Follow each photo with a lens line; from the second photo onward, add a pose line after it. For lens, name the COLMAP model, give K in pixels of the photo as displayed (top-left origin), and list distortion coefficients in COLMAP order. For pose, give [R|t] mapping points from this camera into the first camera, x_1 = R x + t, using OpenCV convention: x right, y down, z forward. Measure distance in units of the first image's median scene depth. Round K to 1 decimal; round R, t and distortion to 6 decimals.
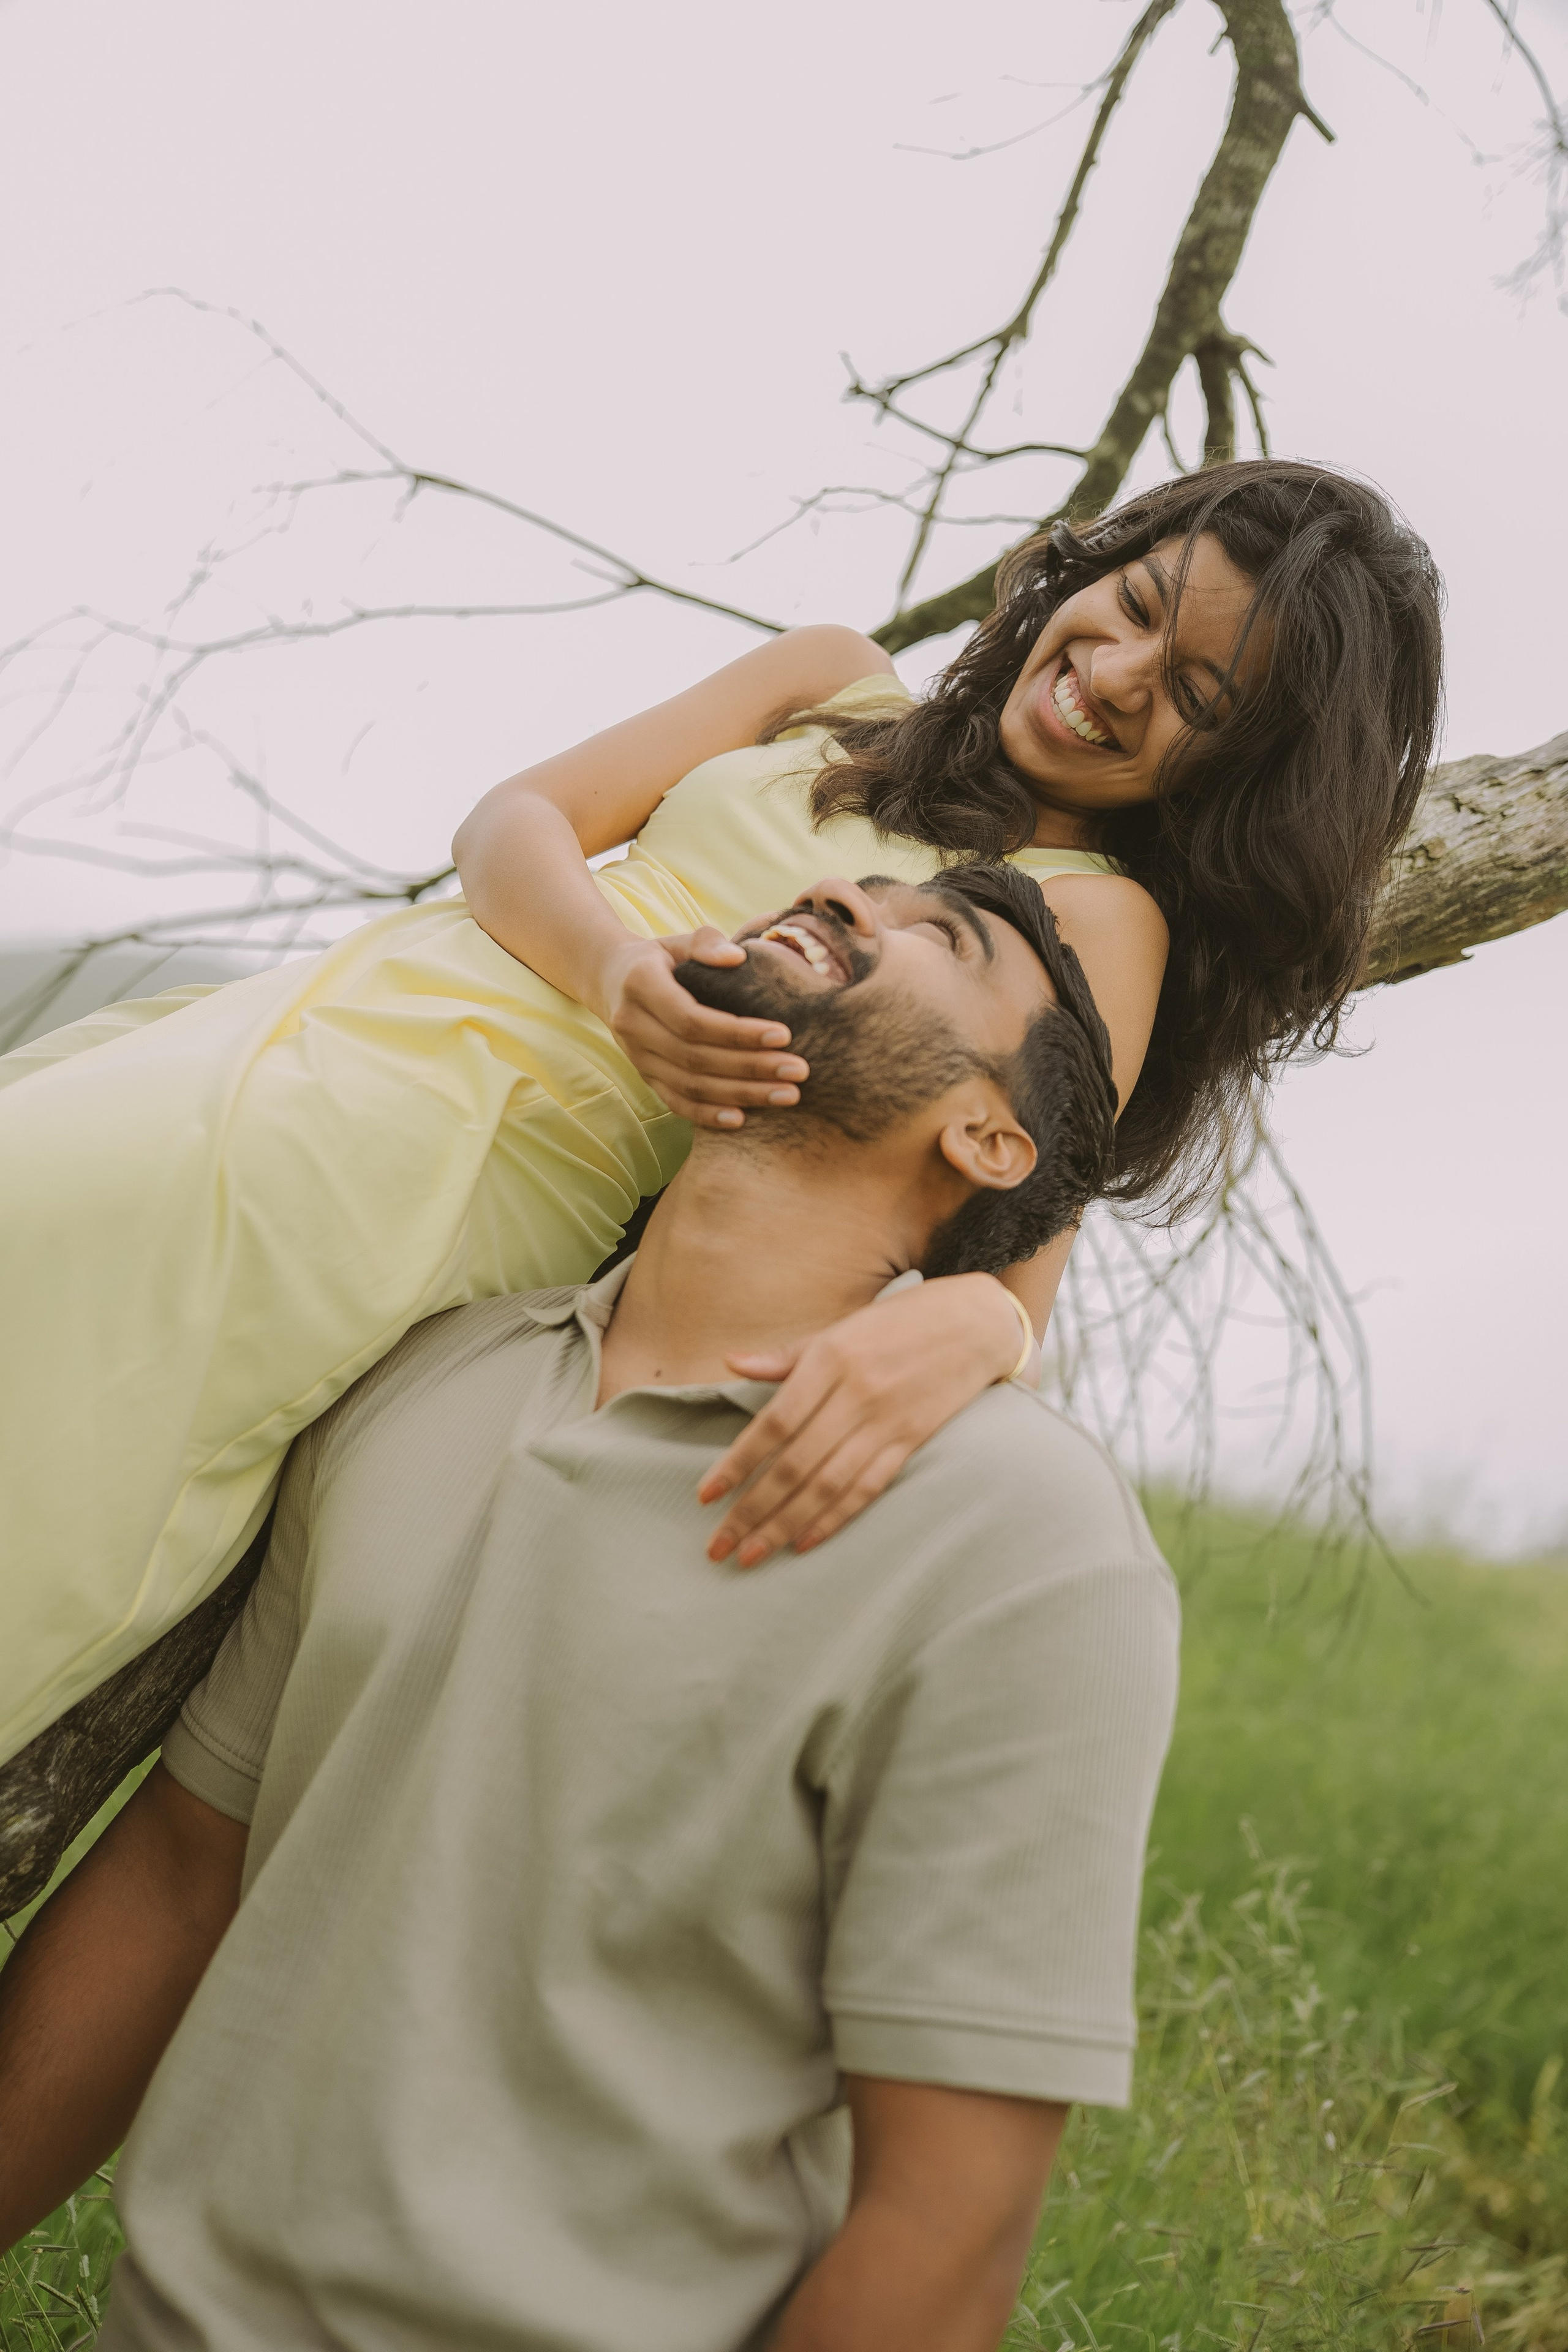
lens RADIAL K [[2588.2, 0, 768.4], [0, 2588.2, 1142.1], [0, 0, 1]] dist [0.071640, -0.003042]
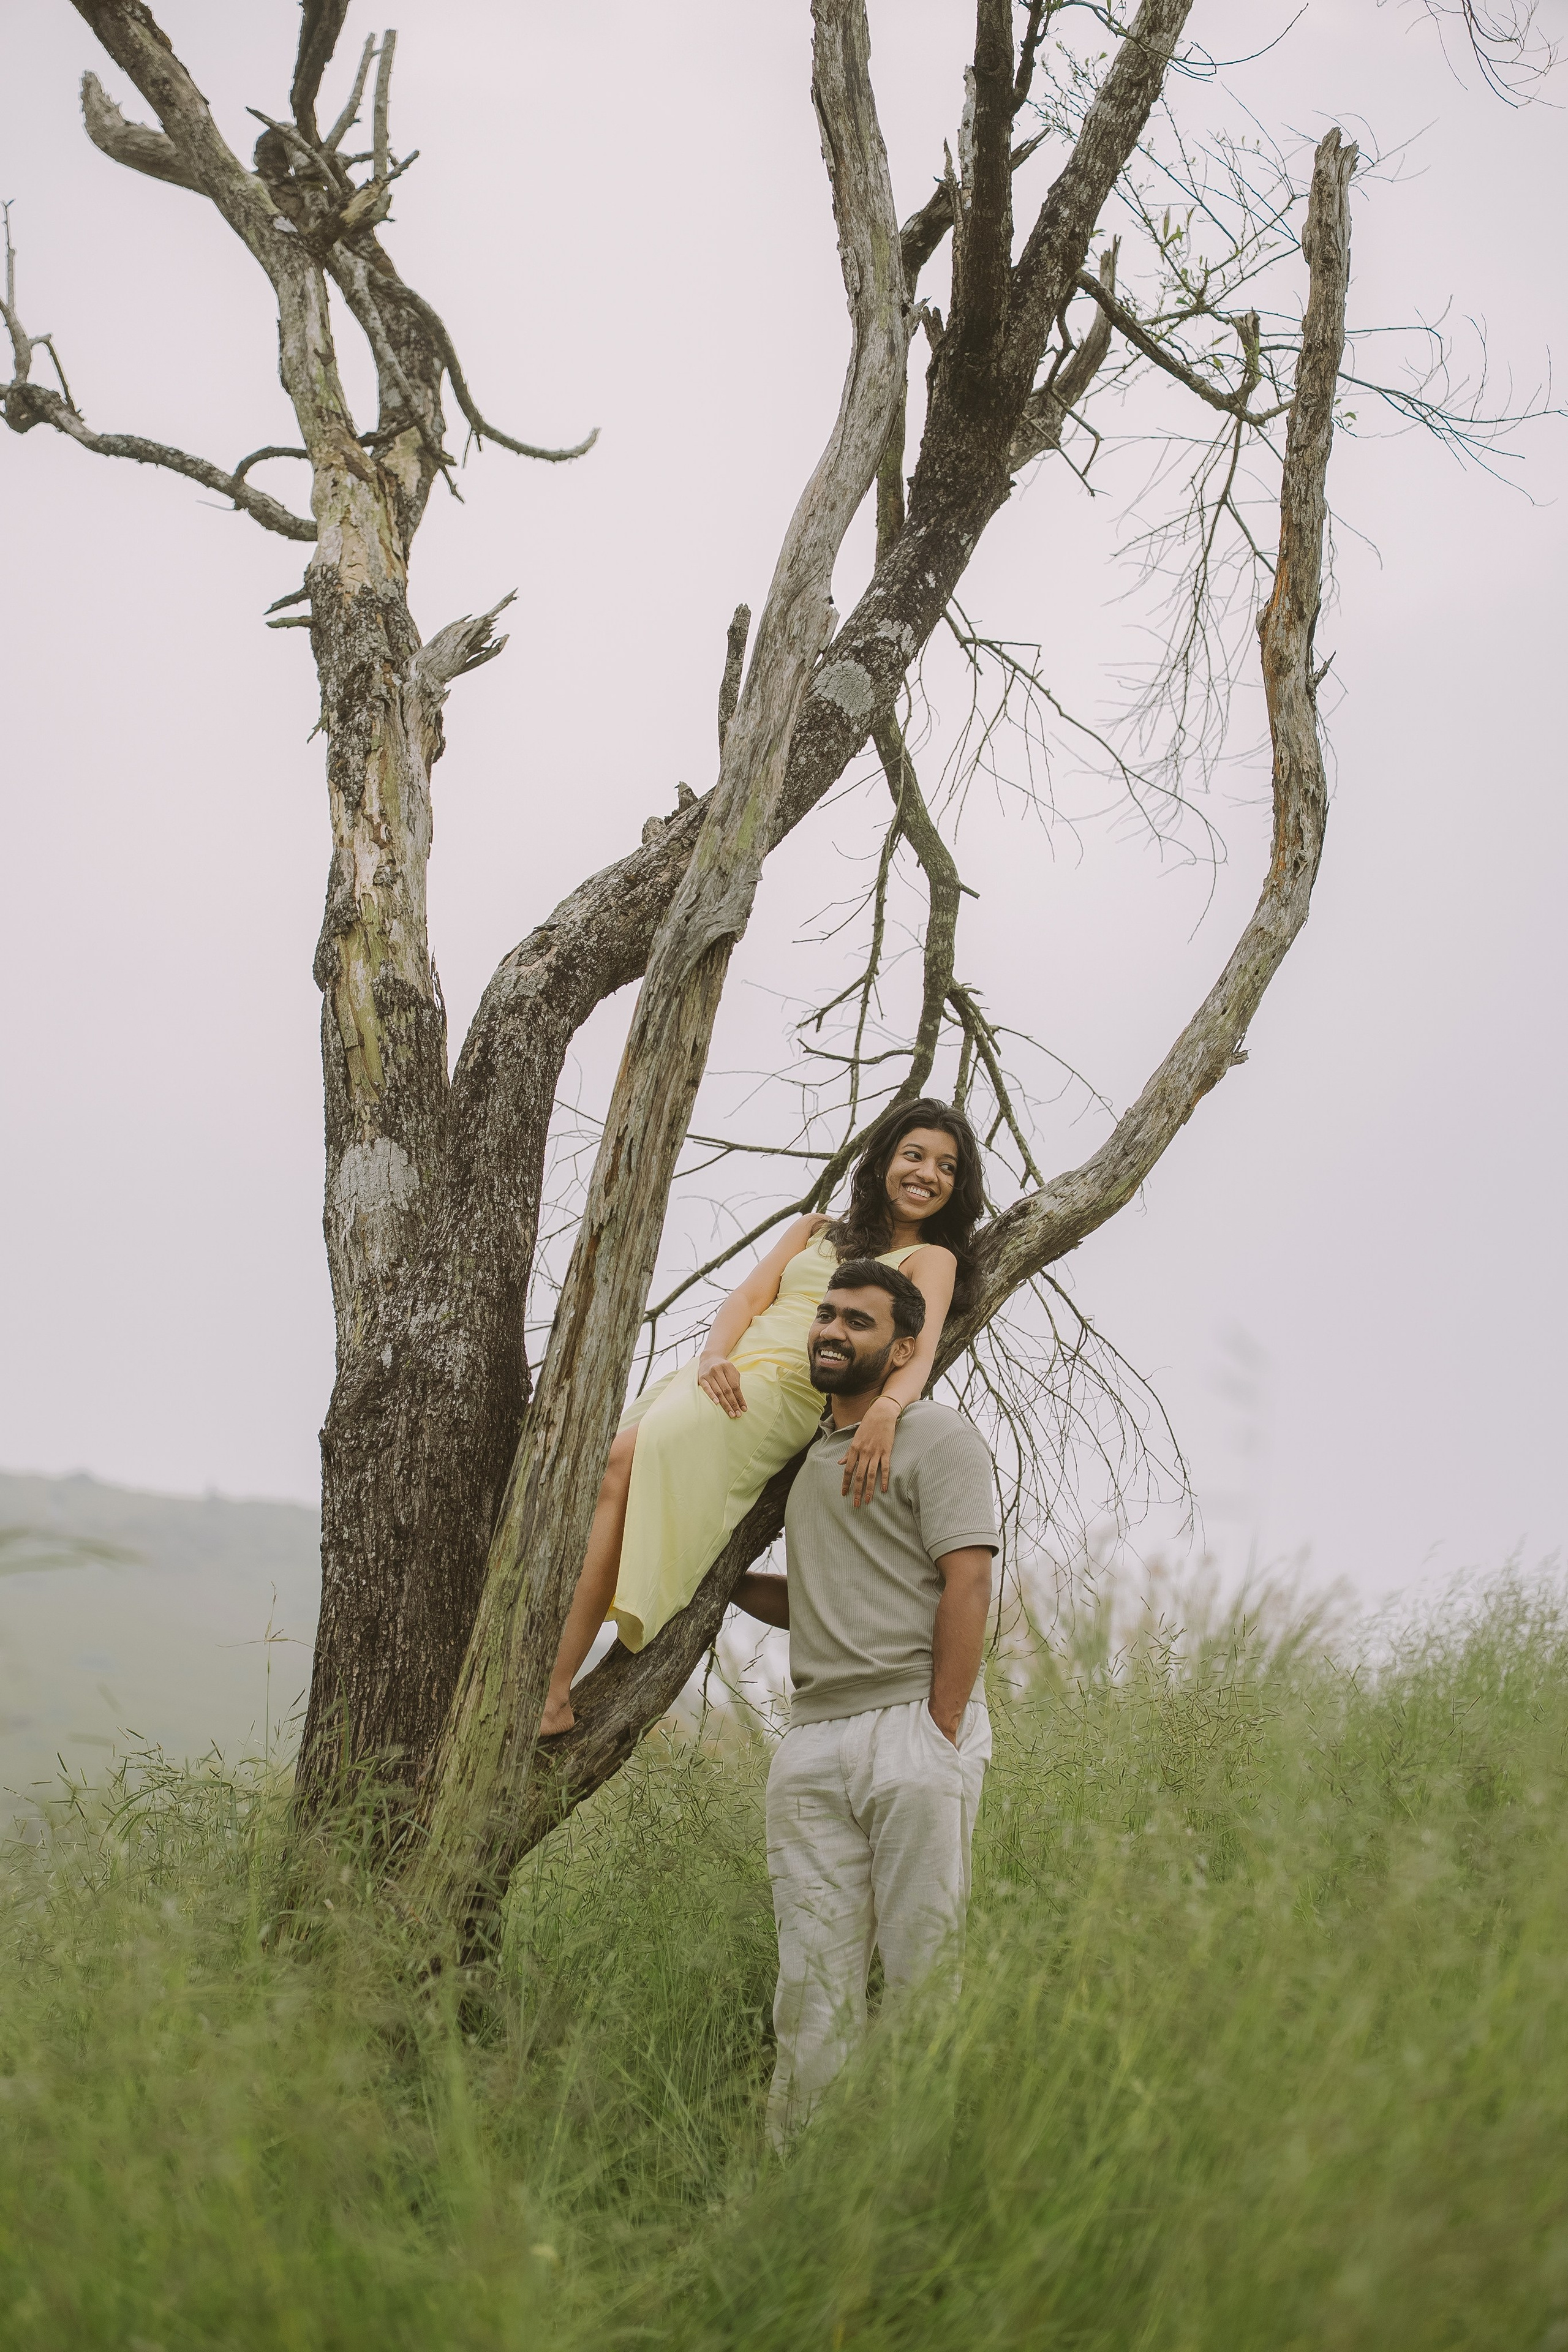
lens RADIAL K [[4481.3, 0, 784.0], [0, 4481.3, 1176.0], [0, 0, 1]] dist [0.659476, -4.234694]
pose [[0.960528, -0.278122, -0.005839, 0.008280], [0.276899, 0.957898, -0.075877, 0.145249], [0.026696, 0.071265, 0.997100, -4.003346]]
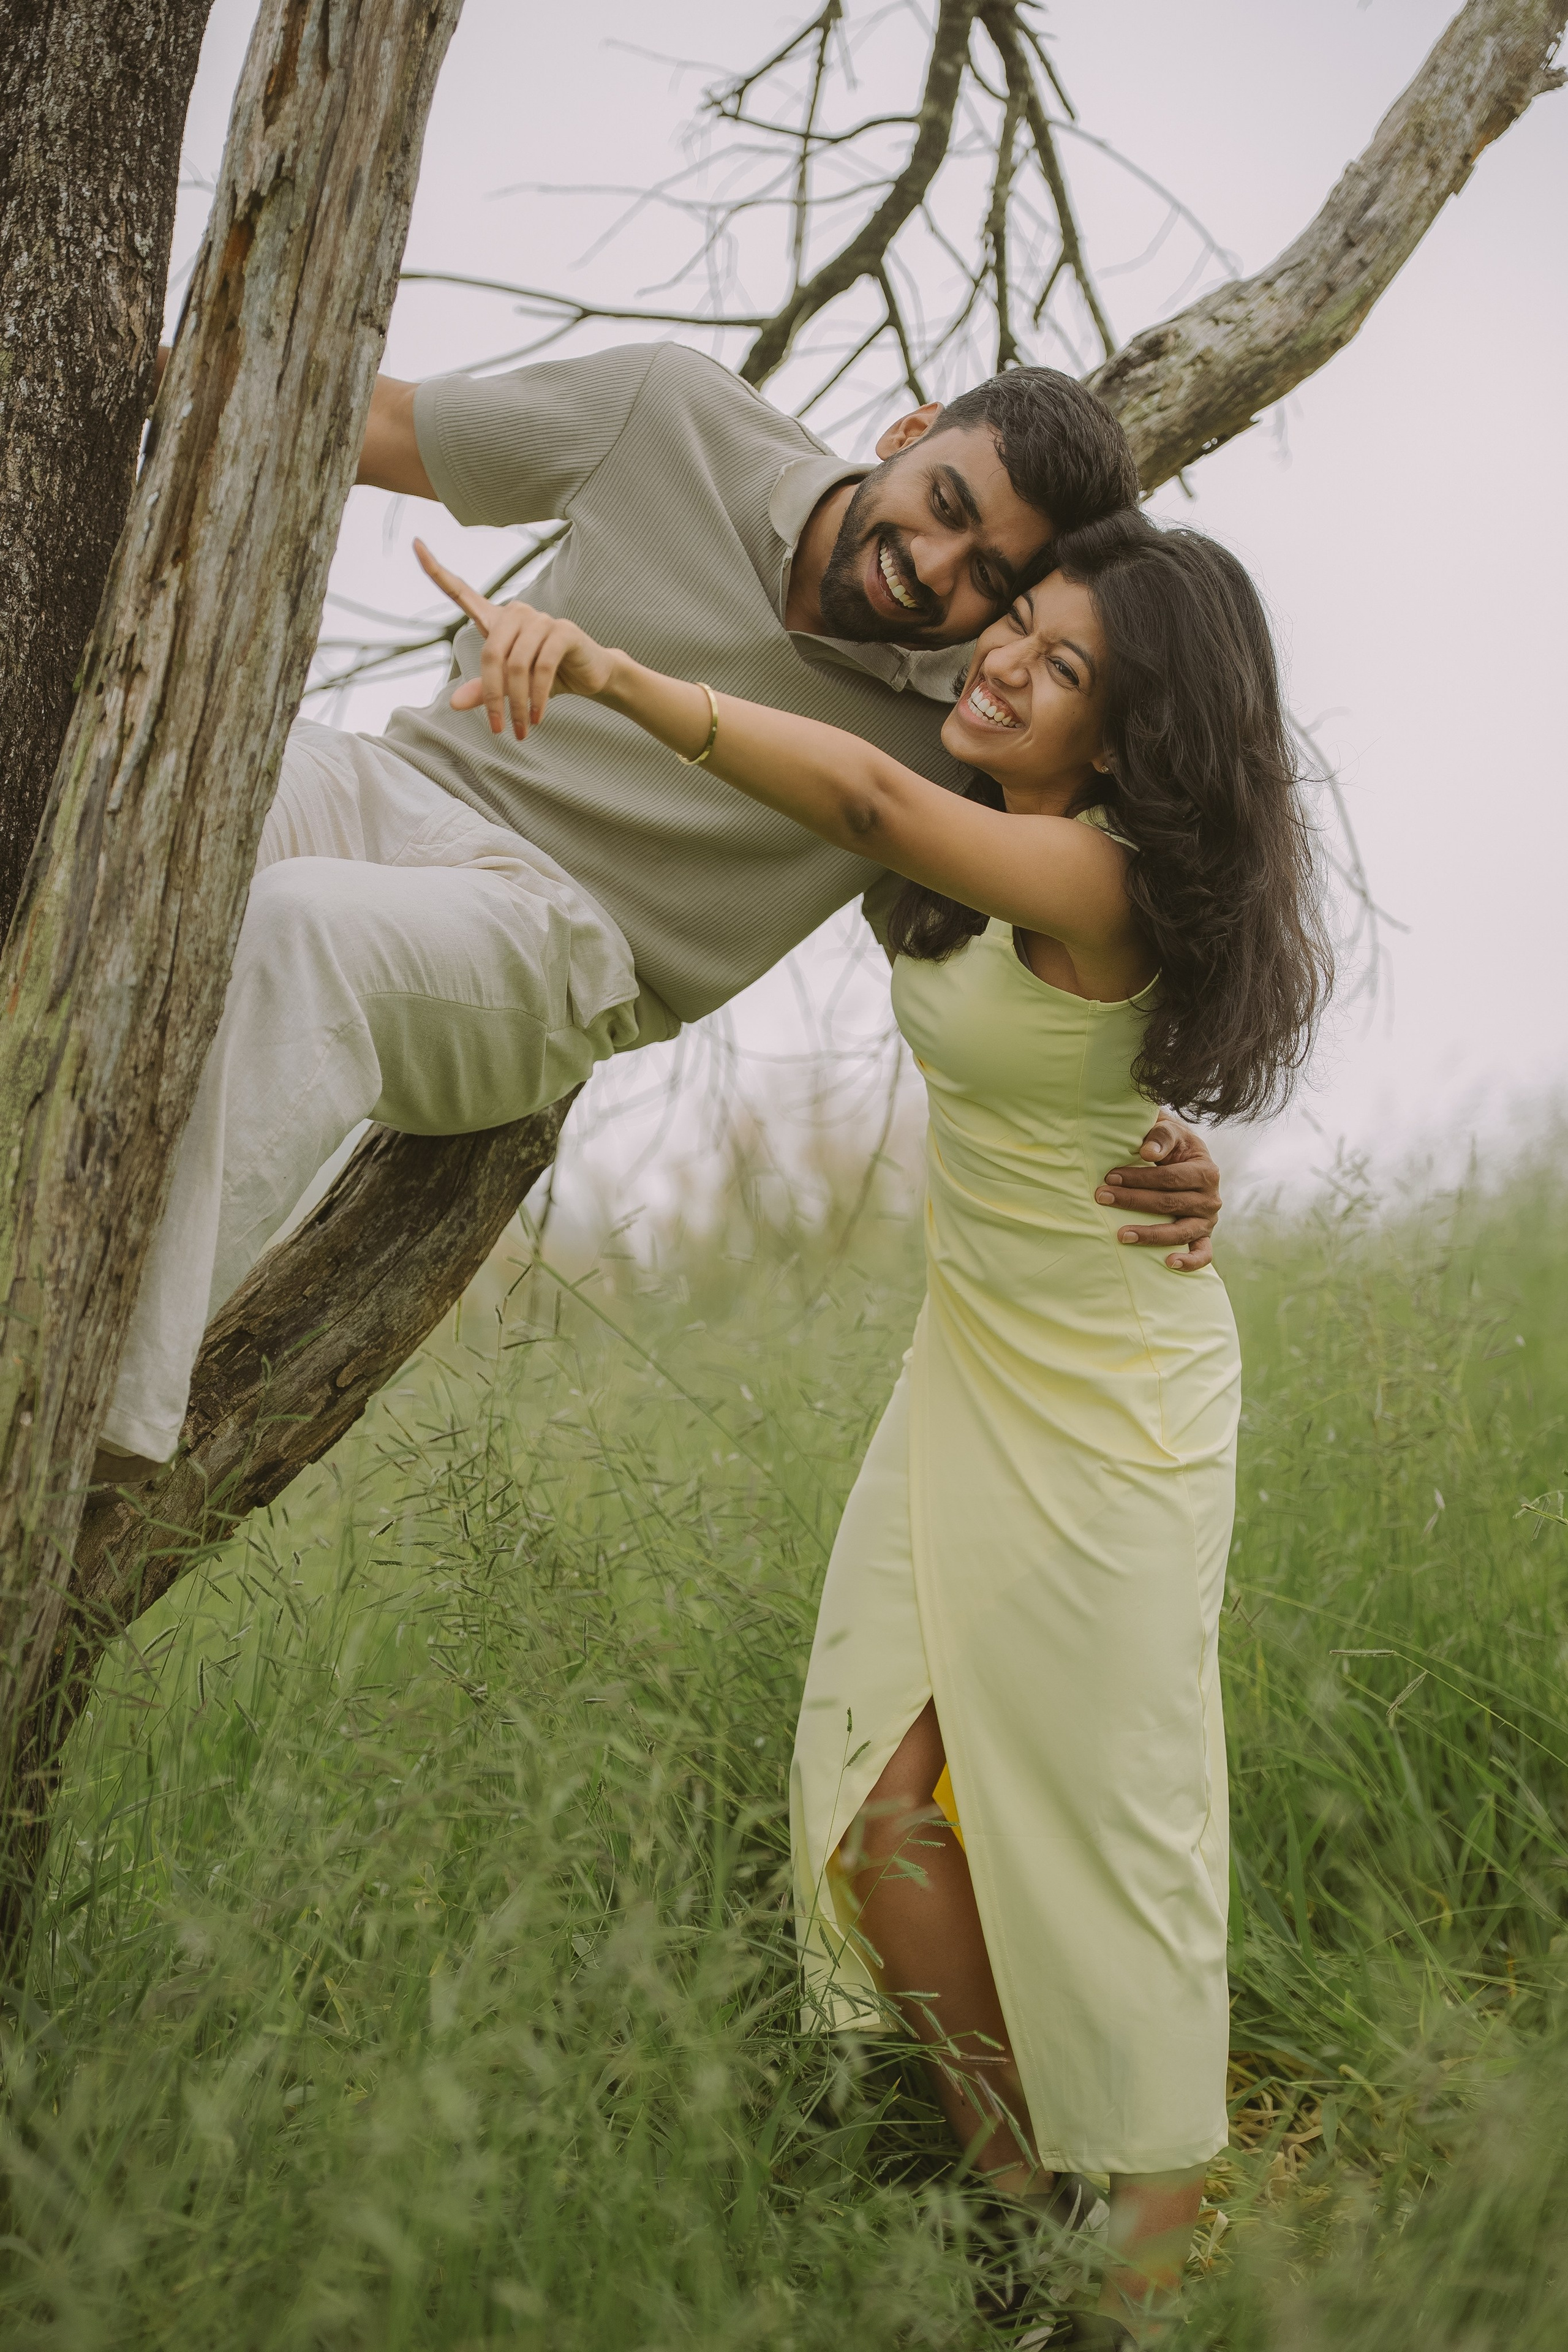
lens RADIAL K [[3884.8, 0, 804.5], [0, 3884.8, 1172.4], [0, 0, 1]] dist [0.410422, -1.669412]
pose [[0.963289, -0.268422, 0.004831, -0.101951], [0.268102, 0.962766, 0.034675, 0.195111], [-0.013958, -0.032107, 0.999387, -1.257133]]
